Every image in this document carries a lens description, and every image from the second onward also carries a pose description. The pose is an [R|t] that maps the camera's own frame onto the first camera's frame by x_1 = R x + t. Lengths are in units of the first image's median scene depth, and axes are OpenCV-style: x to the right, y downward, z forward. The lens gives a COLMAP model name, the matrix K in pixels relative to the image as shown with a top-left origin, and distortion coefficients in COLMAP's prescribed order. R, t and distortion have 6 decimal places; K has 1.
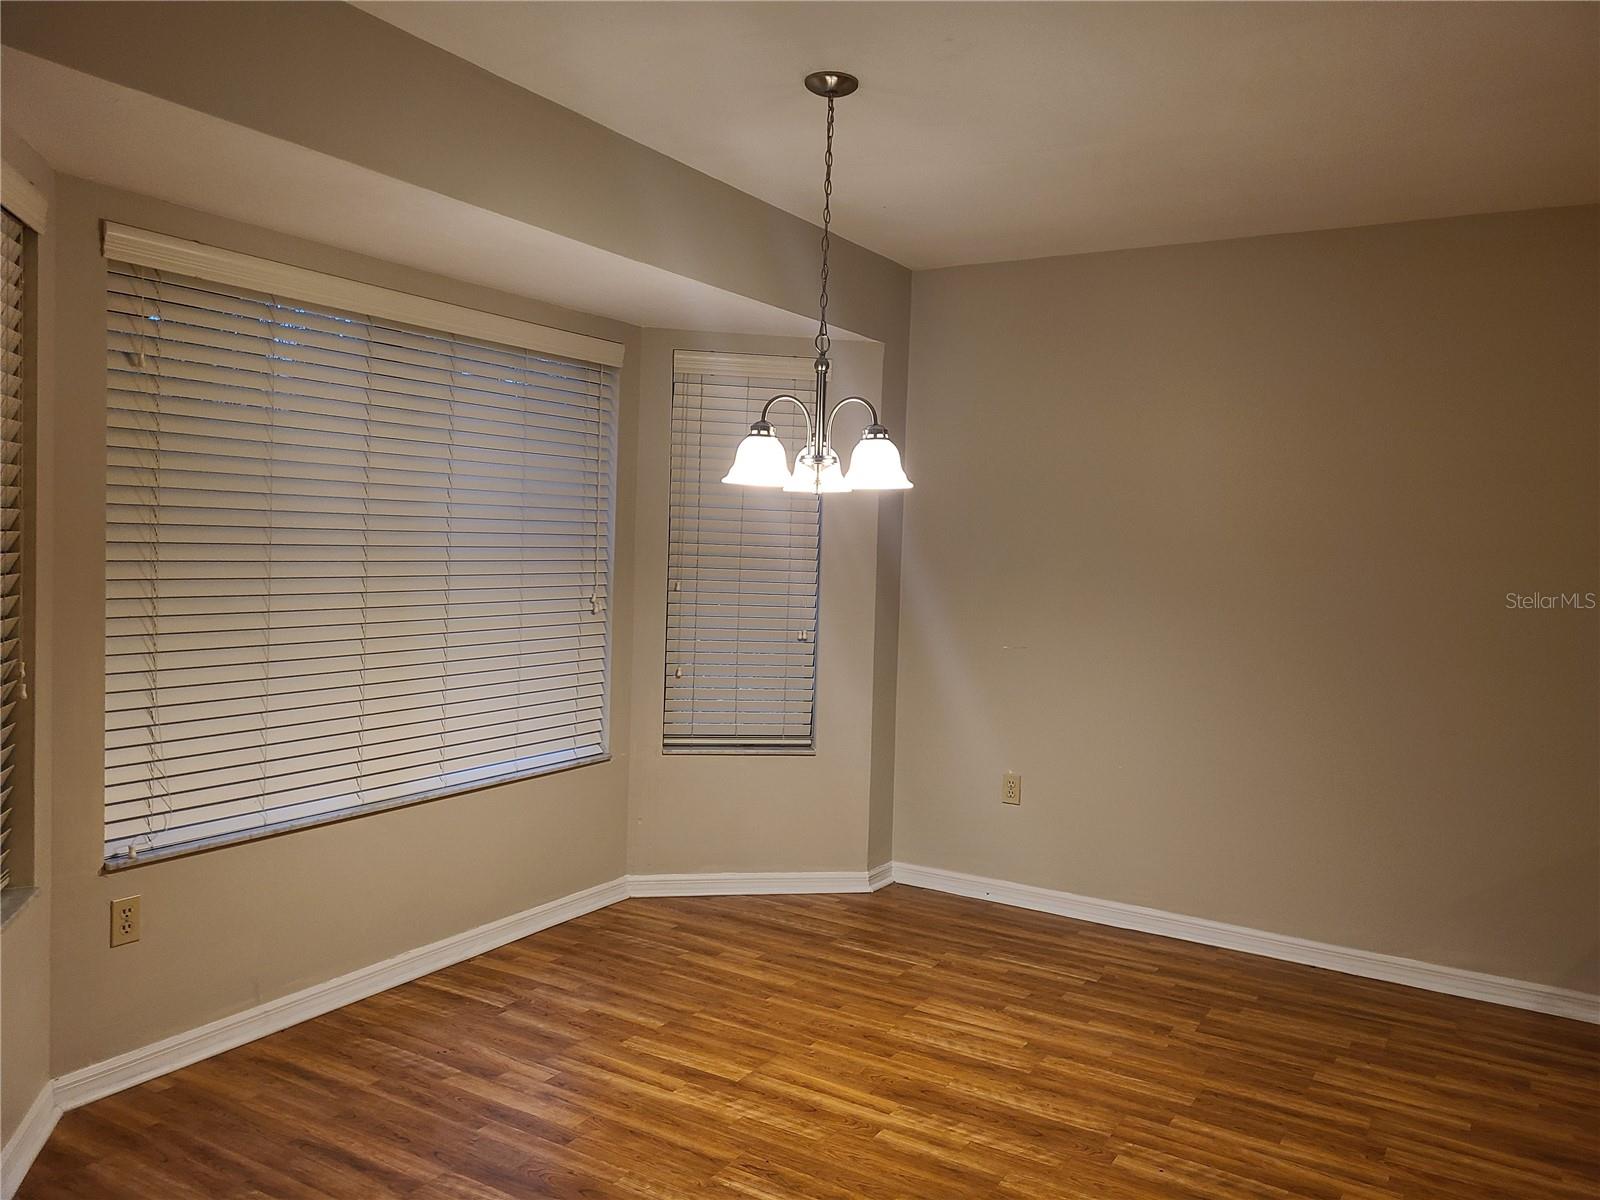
lens RADIAL K [[1192.9, 0, 800.8], [0, 1192.9, 602.4], [0, 0, 1]] dist [0.063365, -0.048744]
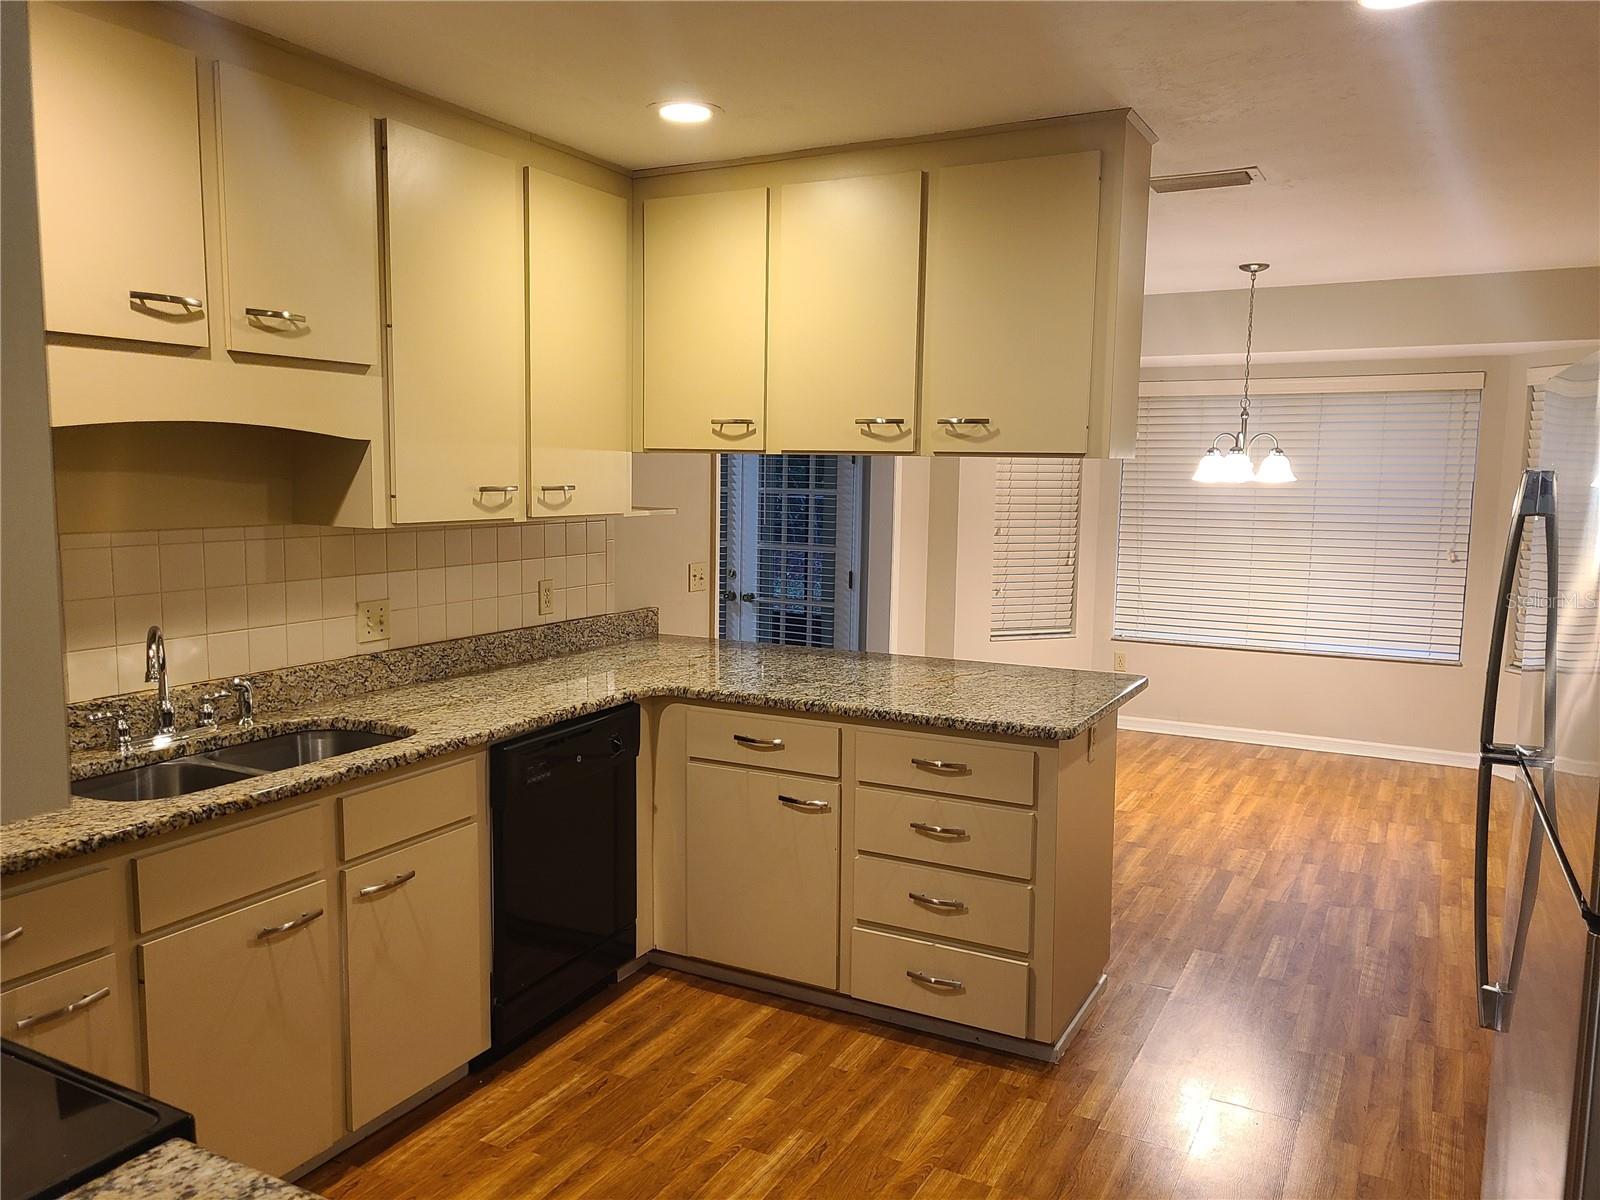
lens RADIAL K [[1192.9, 0, 800.0], [0, 1192.9, 598.6], [0, 0, 1]] dist [0.063365, -0.048744]
pose [[0.047050, 0.072123, -0.996285, 1.820674], [-0.063812, 0.995570, 0.069058, 0.004067], [0.996852, 0.060326, 0.051444, 0.204664]]
